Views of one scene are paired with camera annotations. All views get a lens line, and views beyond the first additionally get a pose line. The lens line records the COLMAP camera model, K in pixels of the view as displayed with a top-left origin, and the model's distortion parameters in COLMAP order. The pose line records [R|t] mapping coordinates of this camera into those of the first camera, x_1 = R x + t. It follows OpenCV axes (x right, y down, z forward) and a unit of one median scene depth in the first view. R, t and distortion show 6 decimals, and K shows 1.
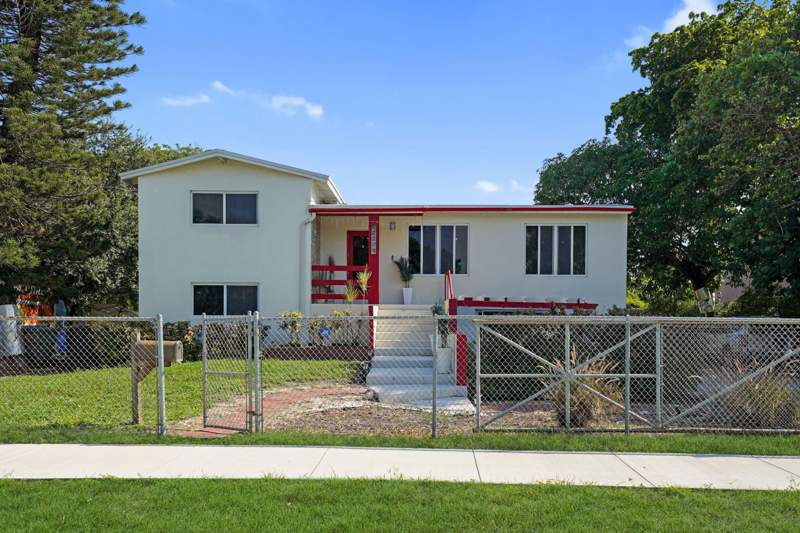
lens RADIAL K [[584.0, 0, 402.1], [0, 584.0, 311.2], [0, 0, 1]] dist [0.043990, 0.001128]
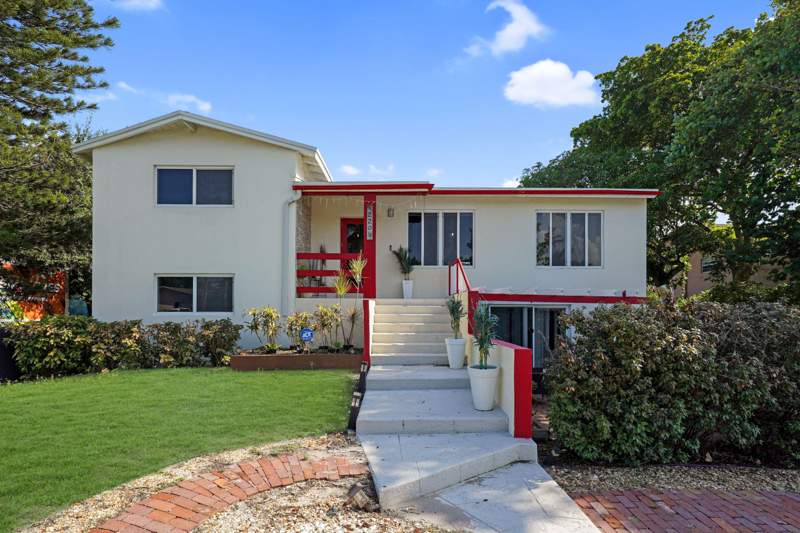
lens RADIAL K [[392.8, 0, 398.6], [0, 392.8, 303.0], [0, 0, 1]] dist [0.000916, 0.000183]
pose [[0.999744, -0.001767, 0.022549, -0.019475], [0.001902, 0.999980, -0.005987, -0.001834], [-0.022538, 0.006028, 0.999728, 0.422897]]
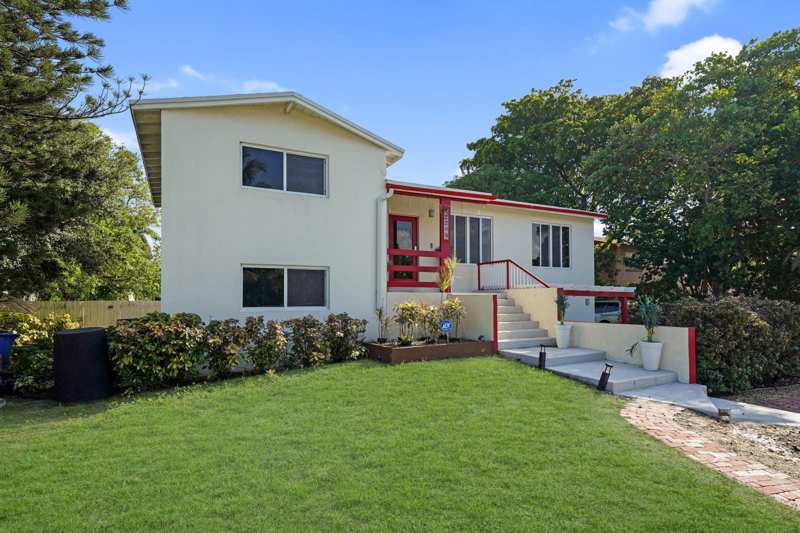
lens RADIAL K [[421.3, 0, 398.0], [0, 421.3, 283.8], [0, 0, 1]] dist [0.017376, 0.000076]
pose [[0.885196, 0.009283, 0.465125, -0.429411], [0.004169, 0.999602, -0.027884, -0.007312], [-0.465199, 0.026622, 0.884806, 0.430228]]
